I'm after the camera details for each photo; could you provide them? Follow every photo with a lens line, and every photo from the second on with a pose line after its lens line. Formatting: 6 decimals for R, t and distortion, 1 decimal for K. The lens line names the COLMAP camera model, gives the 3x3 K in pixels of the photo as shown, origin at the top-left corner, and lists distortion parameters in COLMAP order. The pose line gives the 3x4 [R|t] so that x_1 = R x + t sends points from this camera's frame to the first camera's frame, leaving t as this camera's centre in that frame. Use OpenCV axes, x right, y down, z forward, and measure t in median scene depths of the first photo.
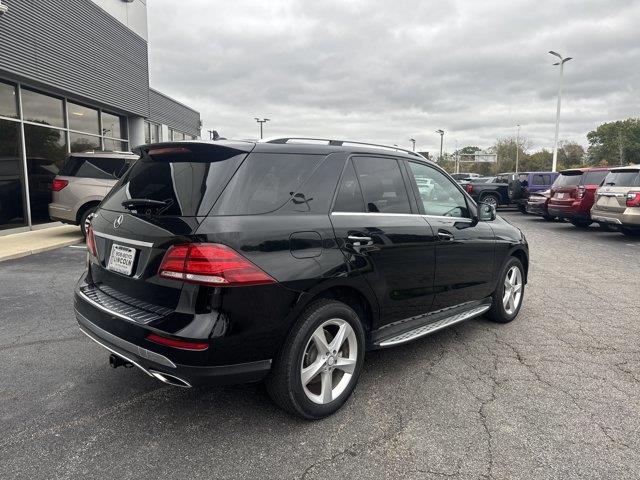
lens RADIAL K [[456.4, 0, 320.0], [0, 456.4, 240.0], [0, 0, 1]] dist [0.038153, -0.056692]
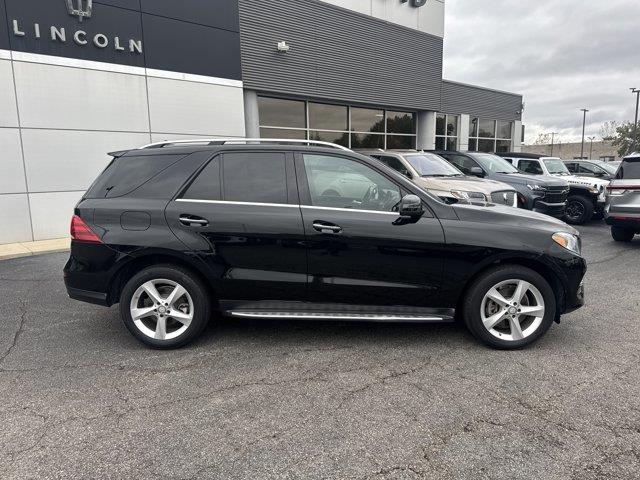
lens RADIAL K [[456.4, 0, 320.0], [0, 456.4, 240.0], [0, 0, 1]] dist [0.038153, -0.056692]
pose [[0.682781, 0.092283, -0.724772, 1.038886], [-0.072159, 0.995659, 0.058796, -0.042101], [0.727051, 0.012154, 0.686475, 0.325259]]
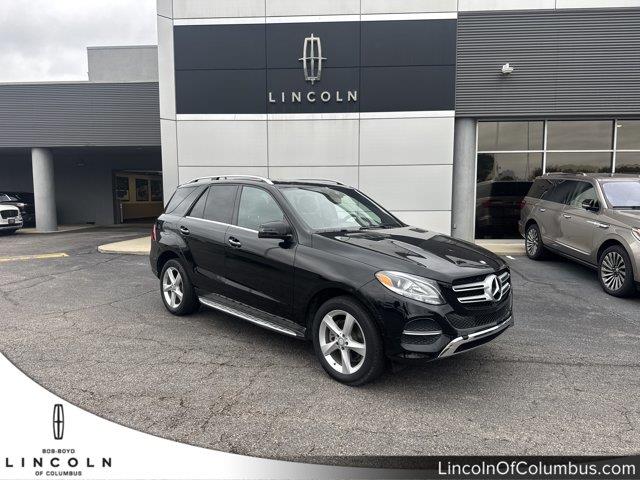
lens RADIAL K [[451.9, 0, 317.1], [0, 451.9, 249.1], [0, 0, 1]] dist [0.100298, -0.269883]
pose [[-0.042802, 0.100382, -0.994028, 1.605585], [-0.123349, 0.986797, 0.104963, -0.161823], [0.991440, 0.127105, -0.029854, 1.337884]]
